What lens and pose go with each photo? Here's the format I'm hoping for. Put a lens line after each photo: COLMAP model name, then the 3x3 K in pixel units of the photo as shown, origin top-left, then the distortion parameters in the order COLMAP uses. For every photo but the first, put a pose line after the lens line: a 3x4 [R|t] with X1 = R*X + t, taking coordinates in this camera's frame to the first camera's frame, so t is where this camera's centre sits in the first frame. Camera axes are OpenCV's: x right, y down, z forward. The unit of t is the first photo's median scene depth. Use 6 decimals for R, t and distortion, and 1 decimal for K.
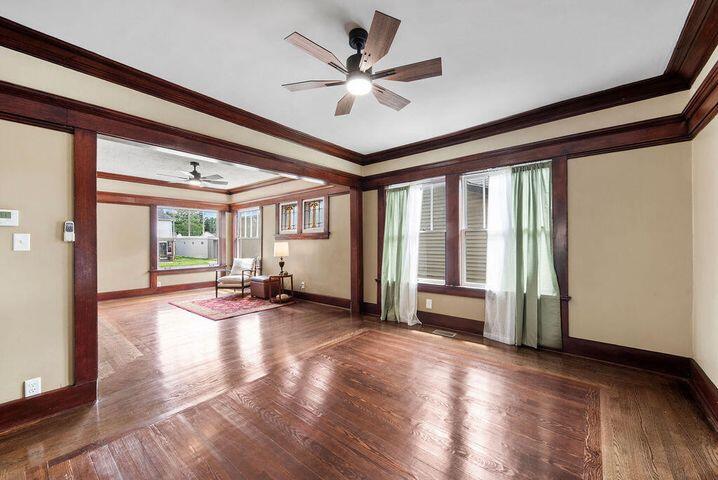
lens RADIAL K [[286.9, 0, 359.0], [0, 286.9, 240.0], [0, 0, 1]] dist [0.000458, -0.000004]
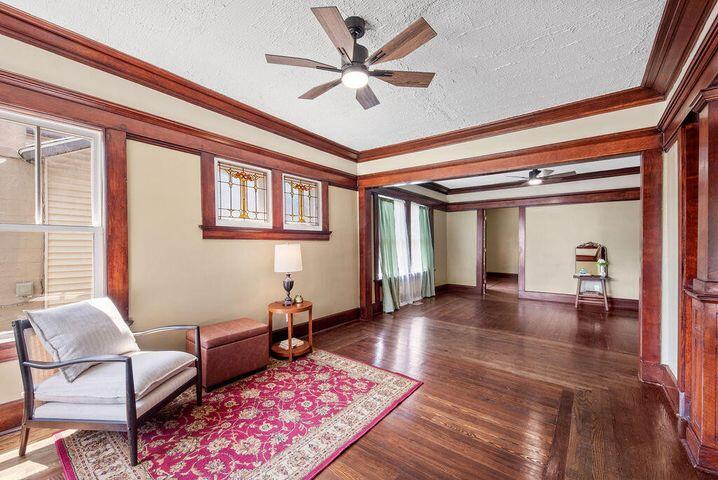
lens RADIAL K [[285.2, 0, 360.1], [0, 285.2, 247.2], [0, 0, 1]] dist [0.000401, 0.000051]
pose [[-0.044964, -0.006910, 0.998965, -0.803798], [-0.010467, 0.999924, 0.006445, 0.008241], [-0.998934, -0.010166, -0.045033, 0.889864]]
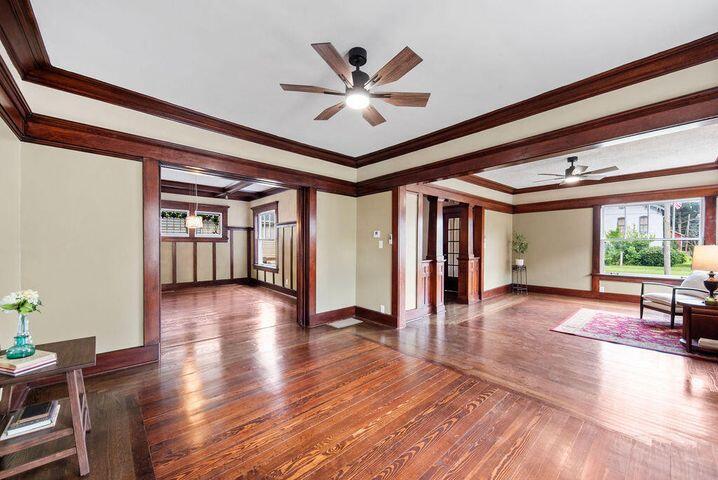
lens RADIAL K [[275.6, 0, 357.0], [0, 275.6, 248.6], [0, 0, 1]] dist [-0.000153, -0.000171]
pose [[-0.146476, 0.017248, -0.989064, 0.354732], [0.006758, 0.999842, 0.016435, 0.000701], [0.989191, -0.004277, -0.146570, 0.399768]]
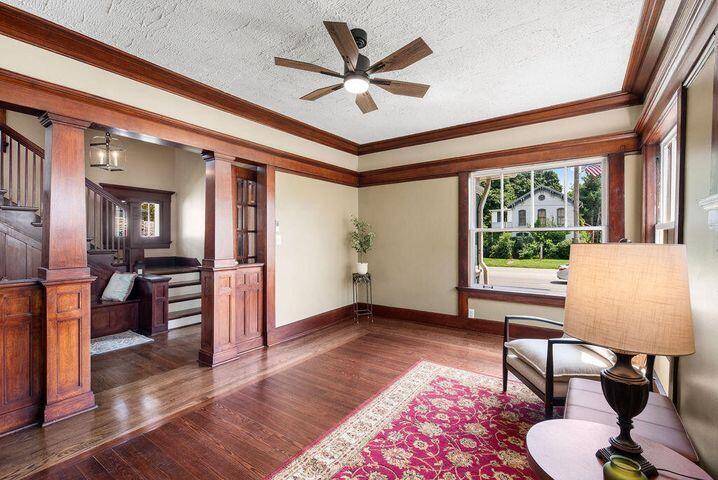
lens RADIAL K [[320.1, 0, 359.0], [0, 320.1, 240.0], [0, 0, 1]] dist [0.000956, 0.000135]
pose [[0.088148, 0.011578, -0.996040, -0.121172], [0.006611, 0.999904, 0.012208, 0.003314], [0.996085, -0.007661, 0.088063, 0.851398]]
